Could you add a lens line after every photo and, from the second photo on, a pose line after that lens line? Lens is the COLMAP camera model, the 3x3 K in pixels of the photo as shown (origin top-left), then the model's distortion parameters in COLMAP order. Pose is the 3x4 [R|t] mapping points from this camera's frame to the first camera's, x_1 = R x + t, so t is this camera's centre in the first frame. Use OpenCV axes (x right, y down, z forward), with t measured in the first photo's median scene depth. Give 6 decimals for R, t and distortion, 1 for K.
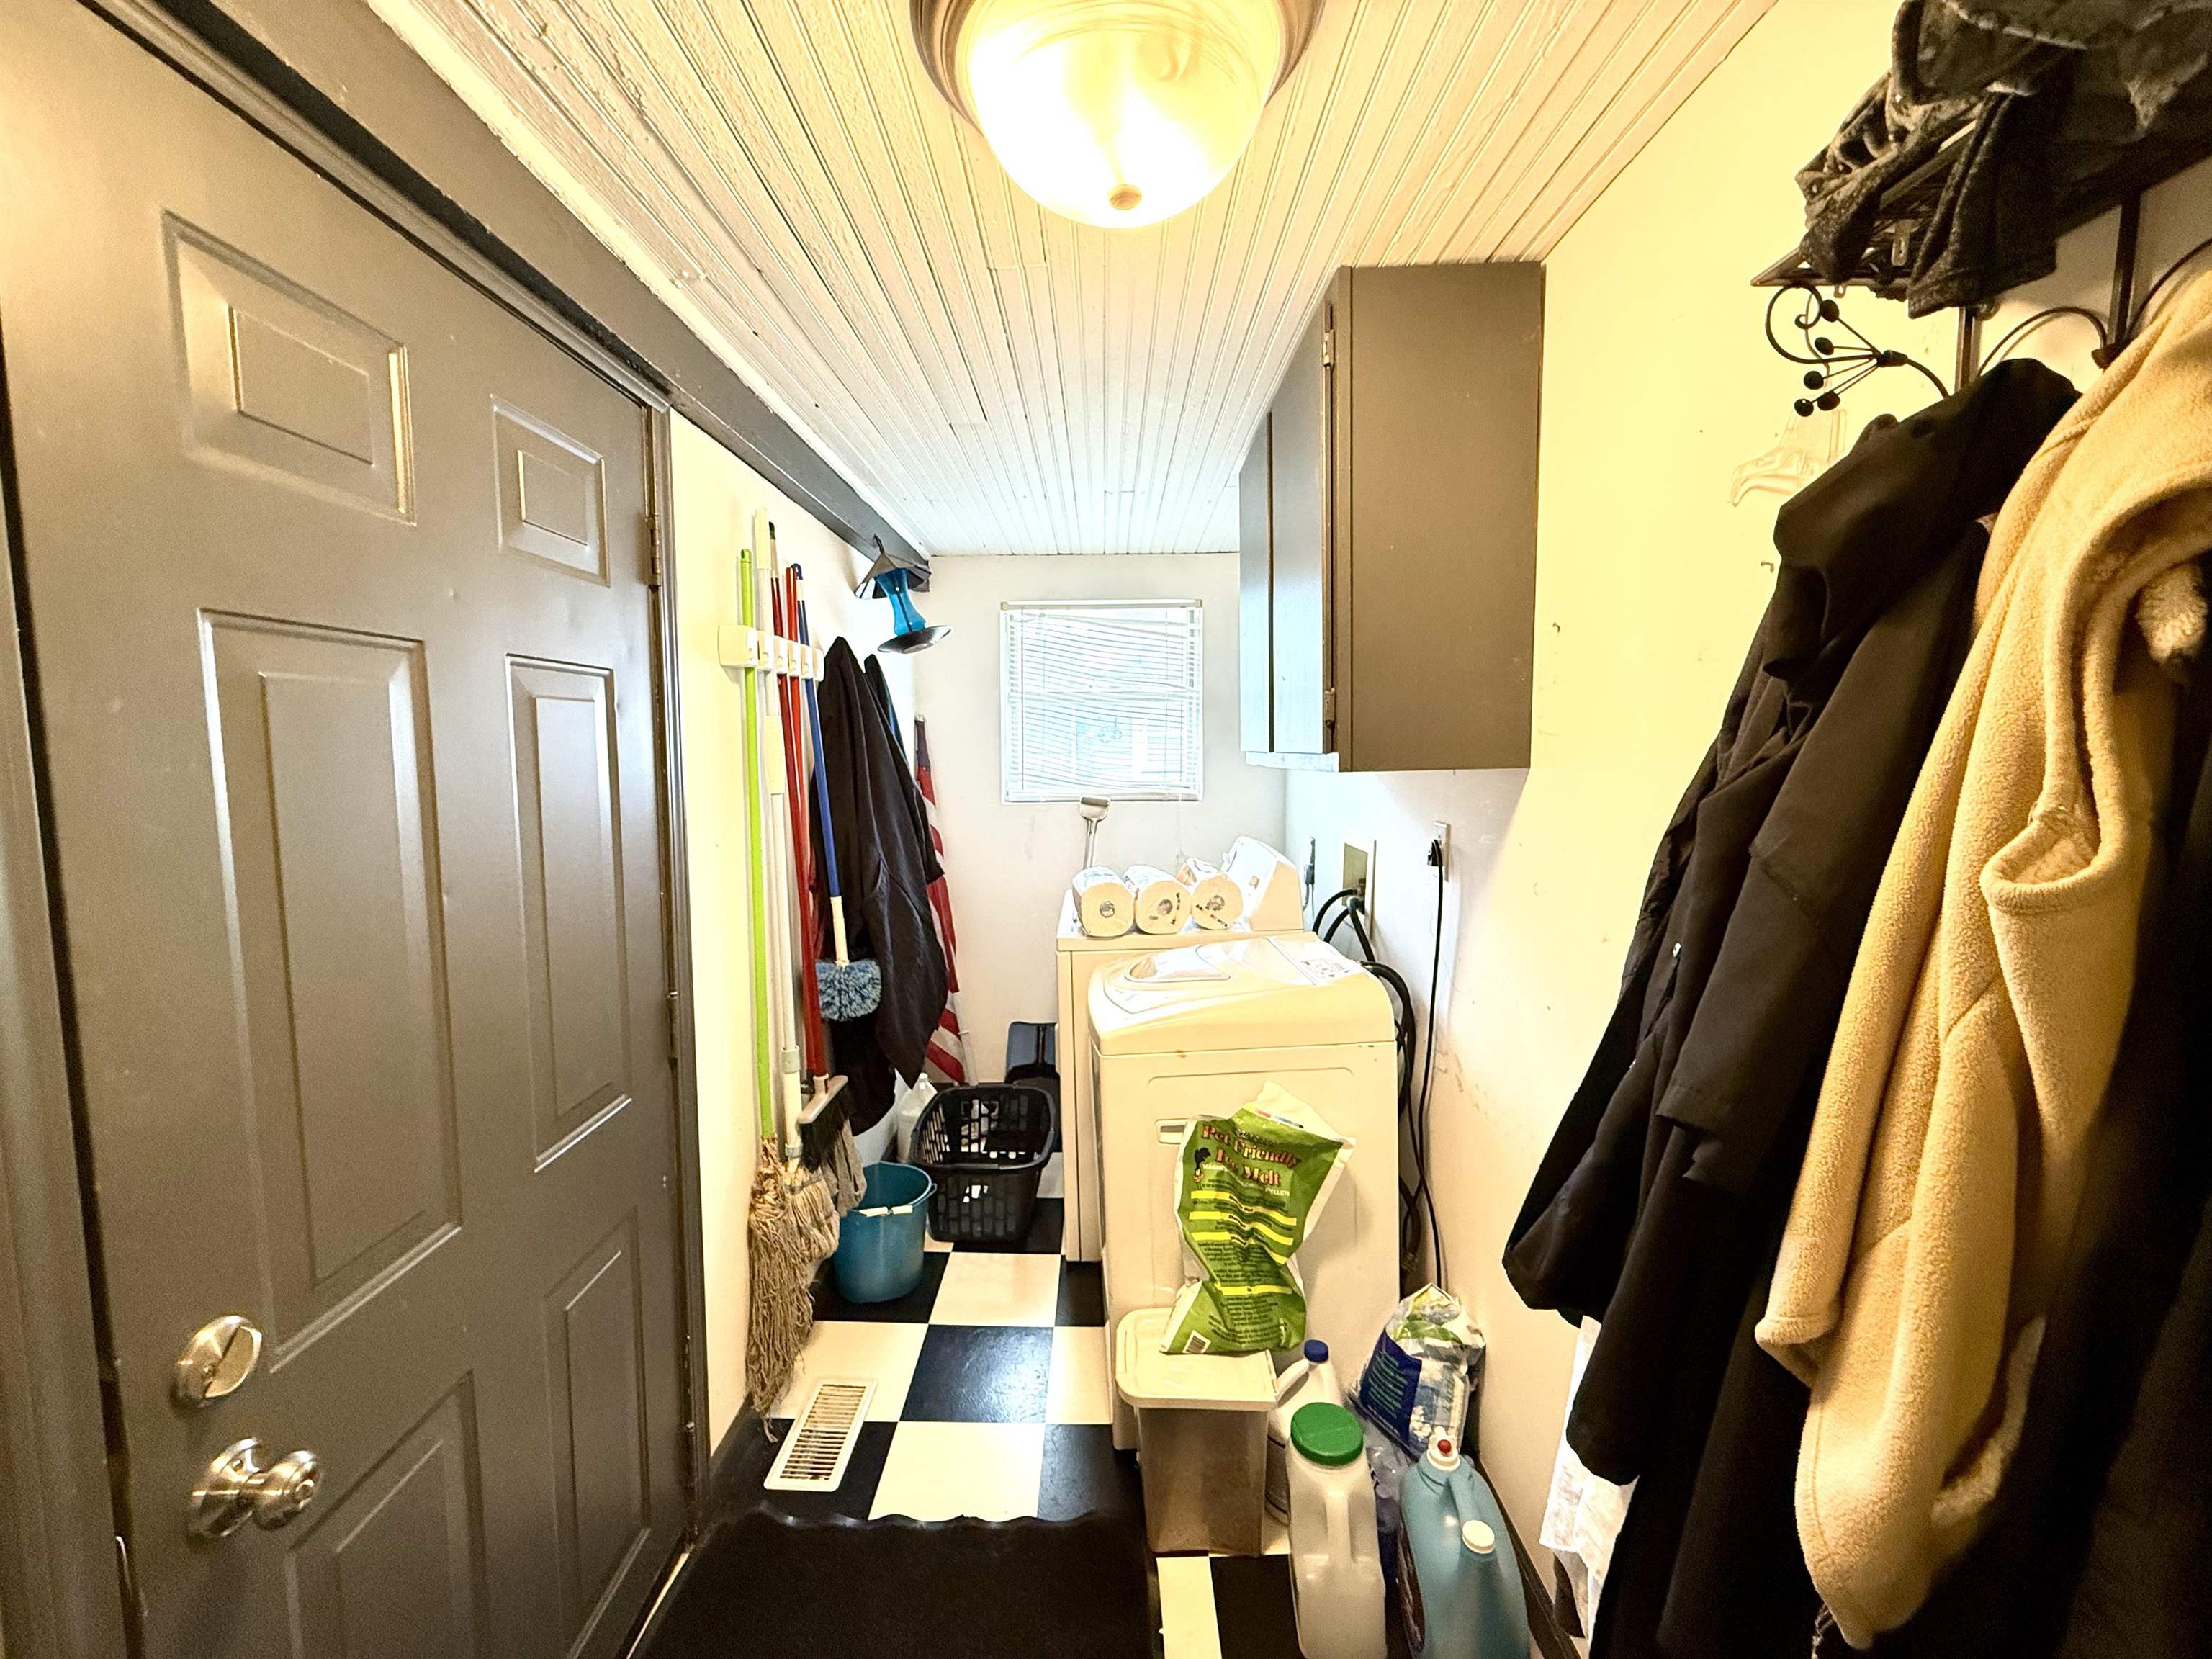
lens RADIAL K [[879.9, 0, 1111.4], [0, 879.9, 836.2], [0, 0, 1]] dist [0.000124, 0.000355]
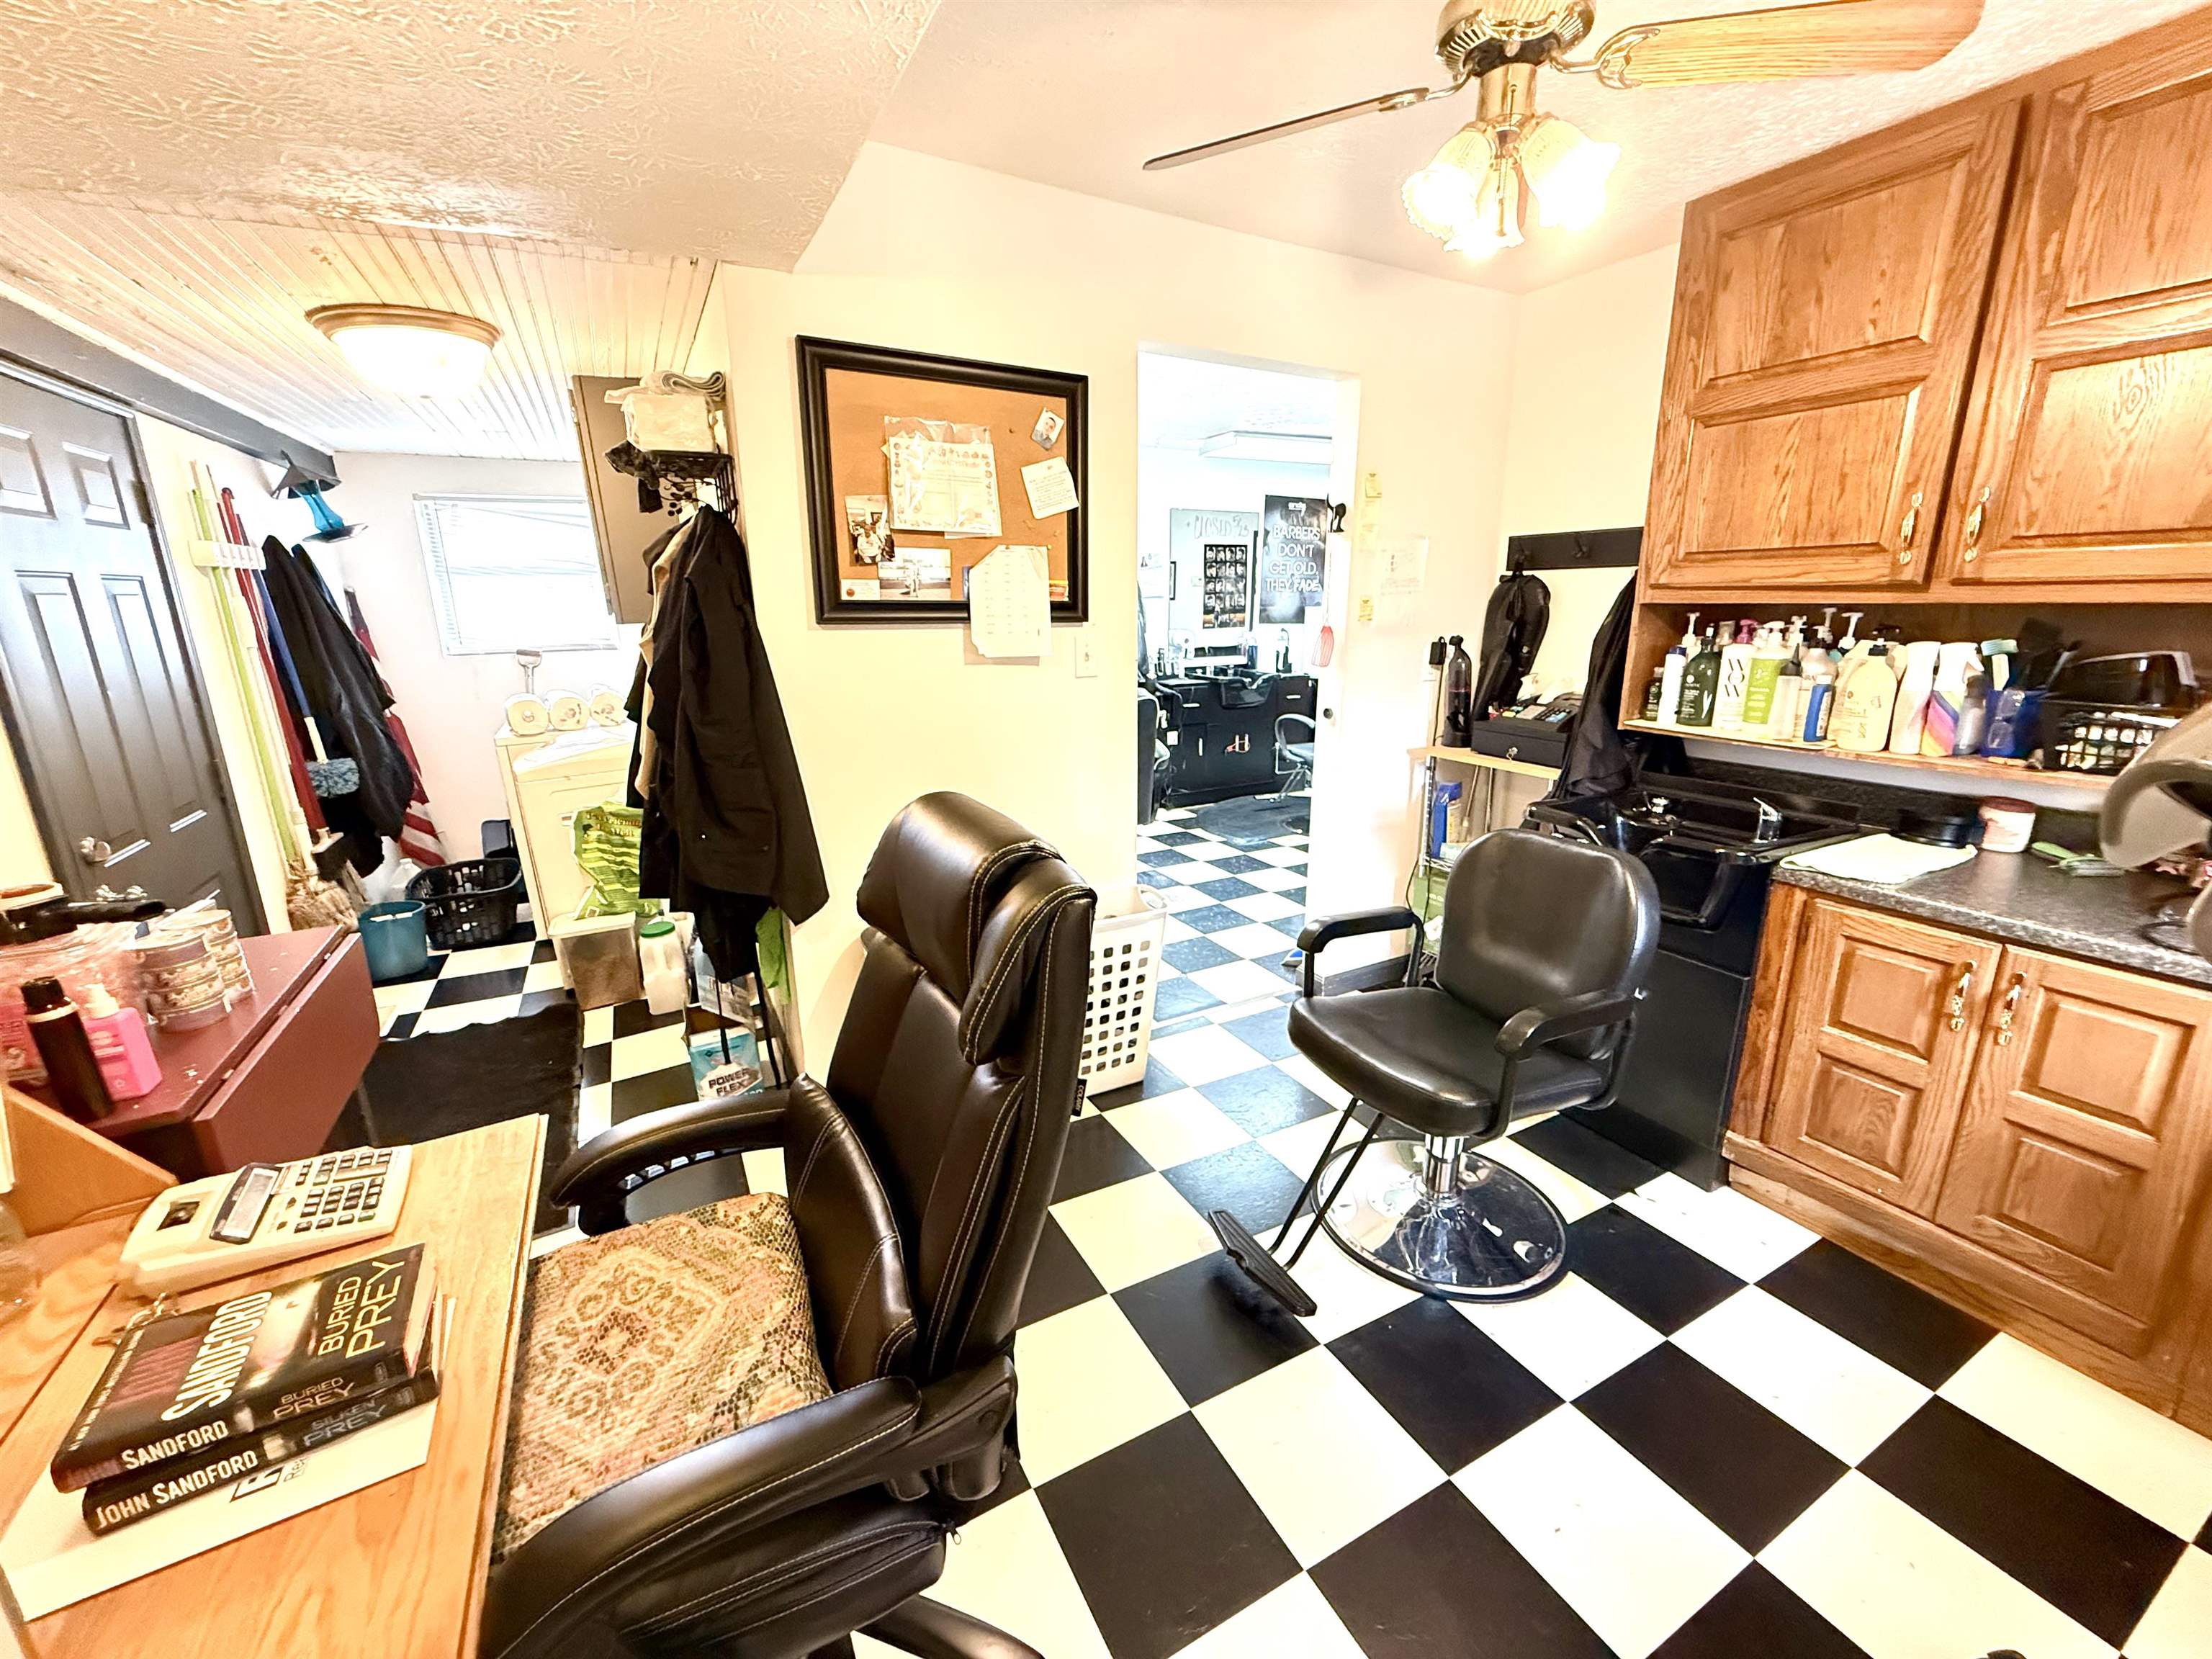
lens RADIAL K [[879.9, 0, 1106.1], [0, 879.9, 828.1], [0, 0, 1]] dist [0.000124, 0.000355]
pose [[0.882361, -0.129529, 0.452394, 0.184889], [0.059386, 0.984335, 0.166006, 0.085617], [-0.466810, -0.119611, 0.876231, -0.977698]]
